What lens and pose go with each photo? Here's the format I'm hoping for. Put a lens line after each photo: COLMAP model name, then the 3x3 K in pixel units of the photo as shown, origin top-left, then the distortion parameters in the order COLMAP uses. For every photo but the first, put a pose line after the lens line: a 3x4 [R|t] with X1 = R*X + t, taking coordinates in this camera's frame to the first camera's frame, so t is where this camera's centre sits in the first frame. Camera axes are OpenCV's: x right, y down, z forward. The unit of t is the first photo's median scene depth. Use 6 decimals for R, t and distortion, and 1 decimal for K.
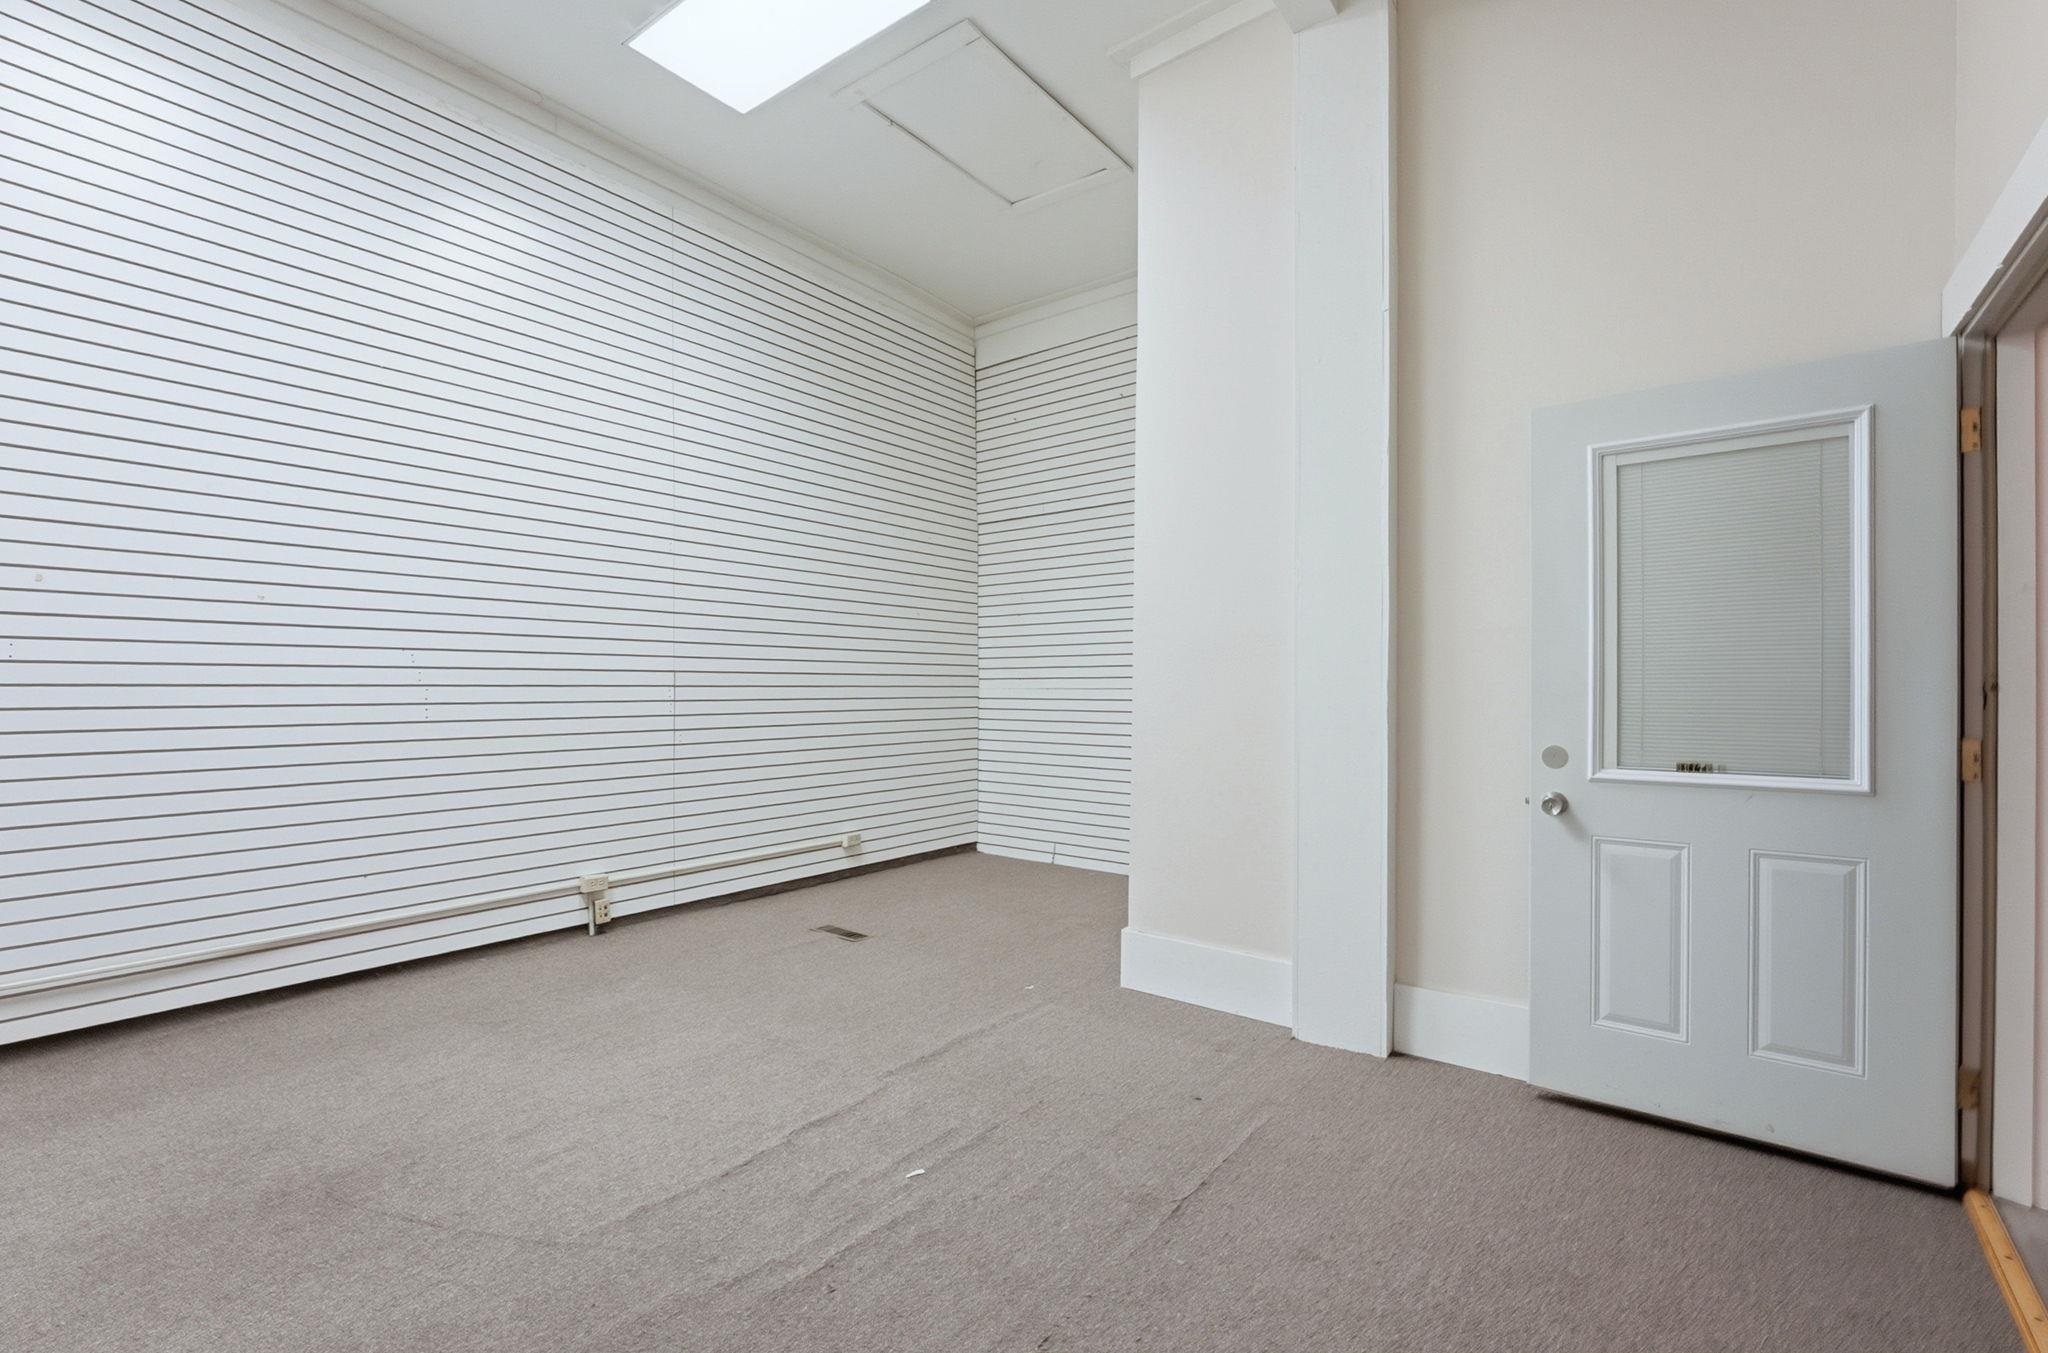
lens RADIAL K [[849.1, 0, 1024.3], [0, 849.1, 687.1], [0, 0, 1]] dist [-0.003607, -0.000415]
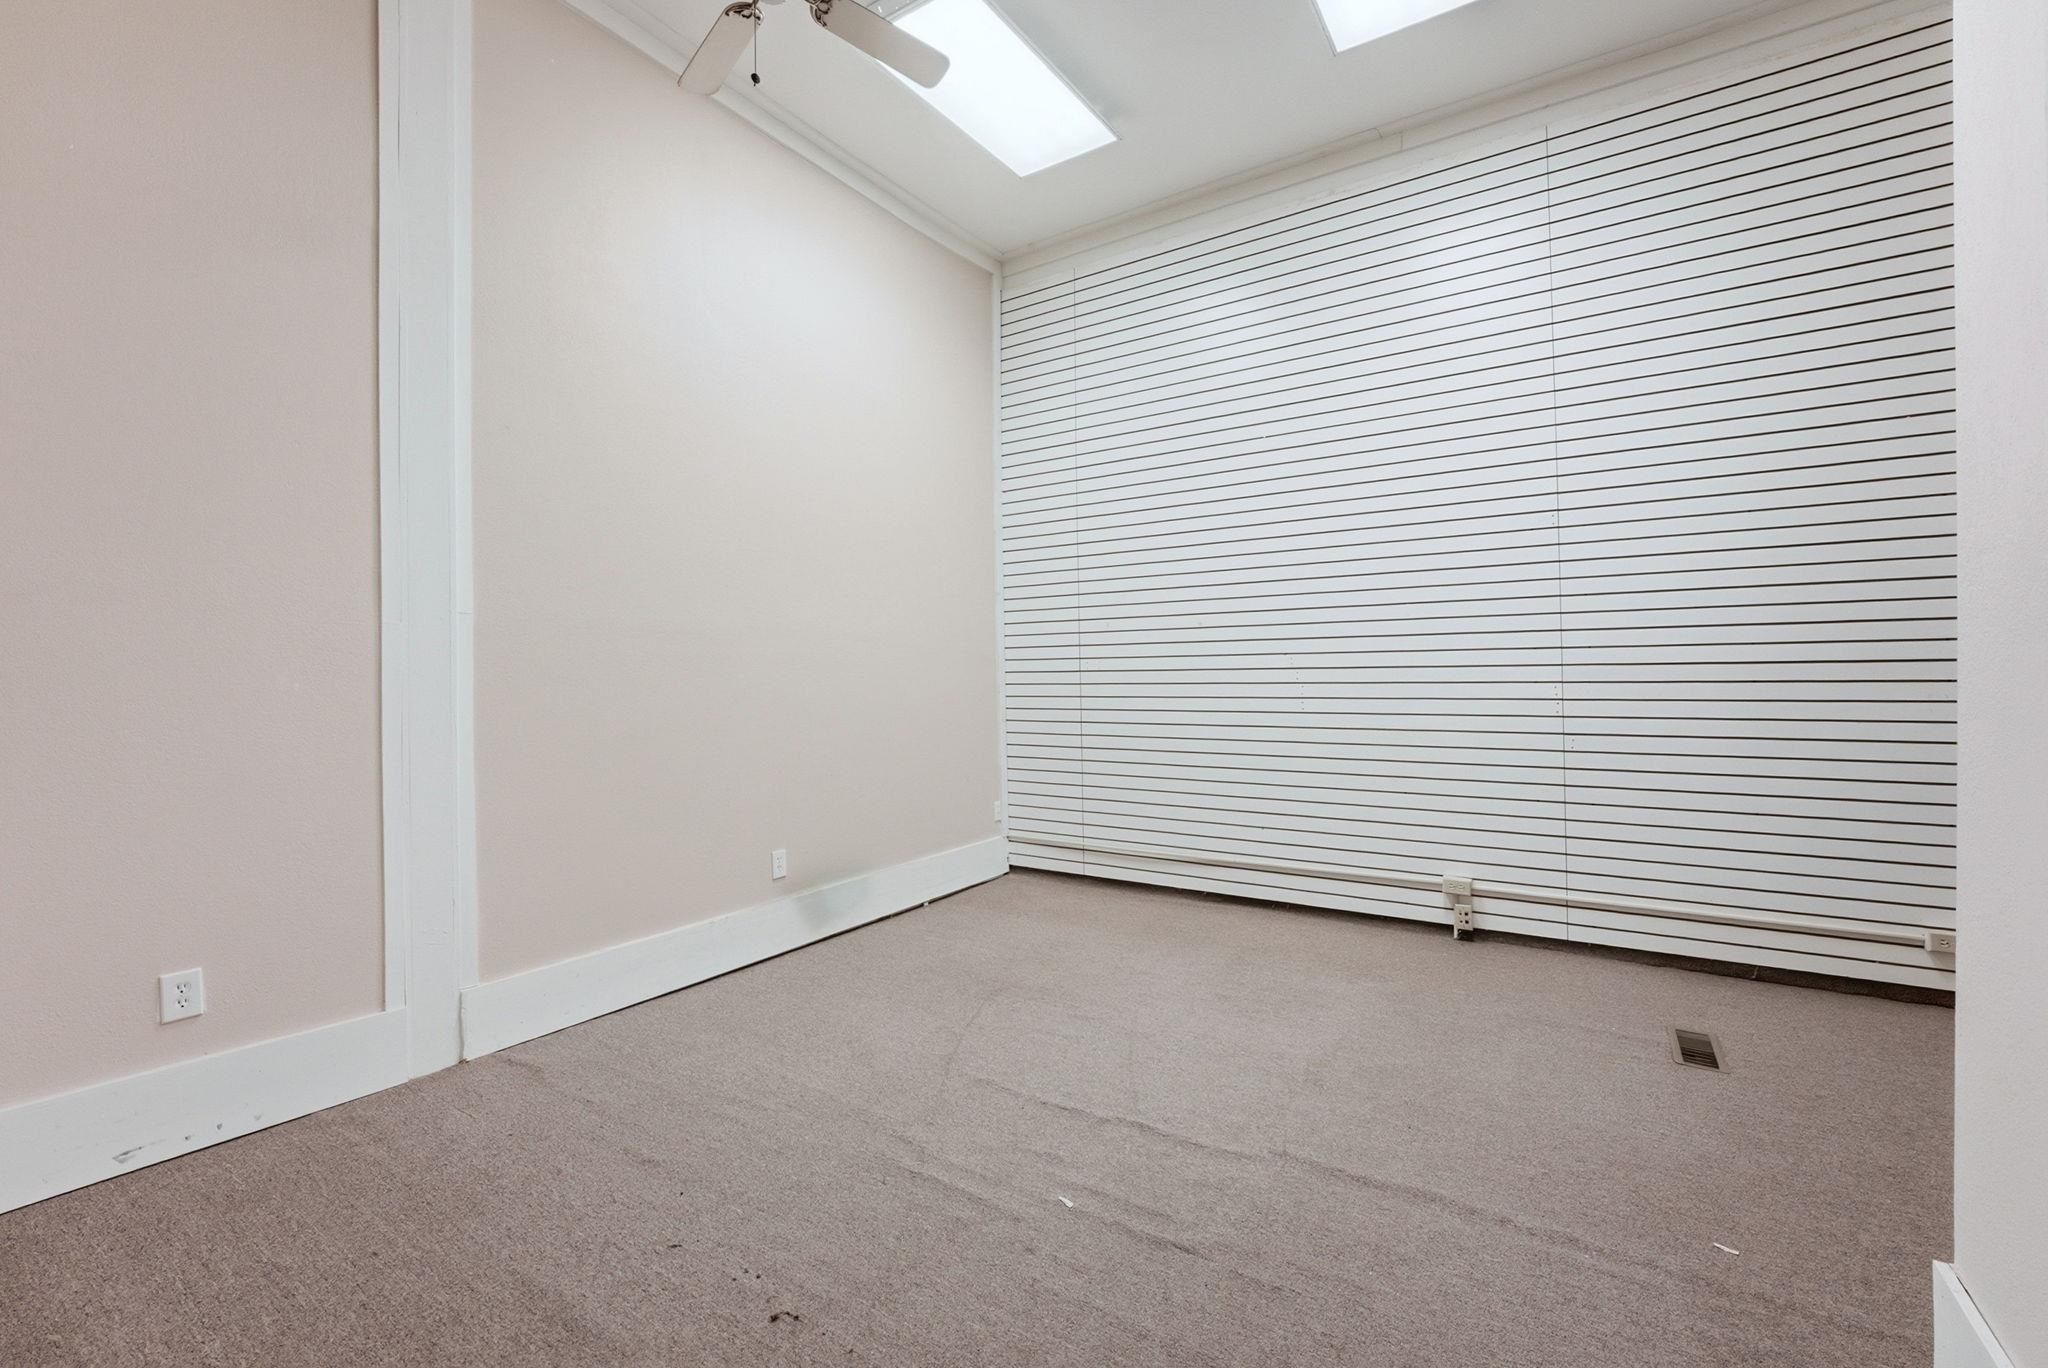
lens RADIAL K [[834.2, 0, 1043.1], [0, 834.2, 694.6], [0, 0, 1]] dist [-0.003356, 0.000096]
pose [[0.119542, 0.009468, -0.992784, 0.867856], [0.003496, 0.999944, 0.009957, 0.007174], [0.992823, -0.004661, 0.119502, 0.973220]]
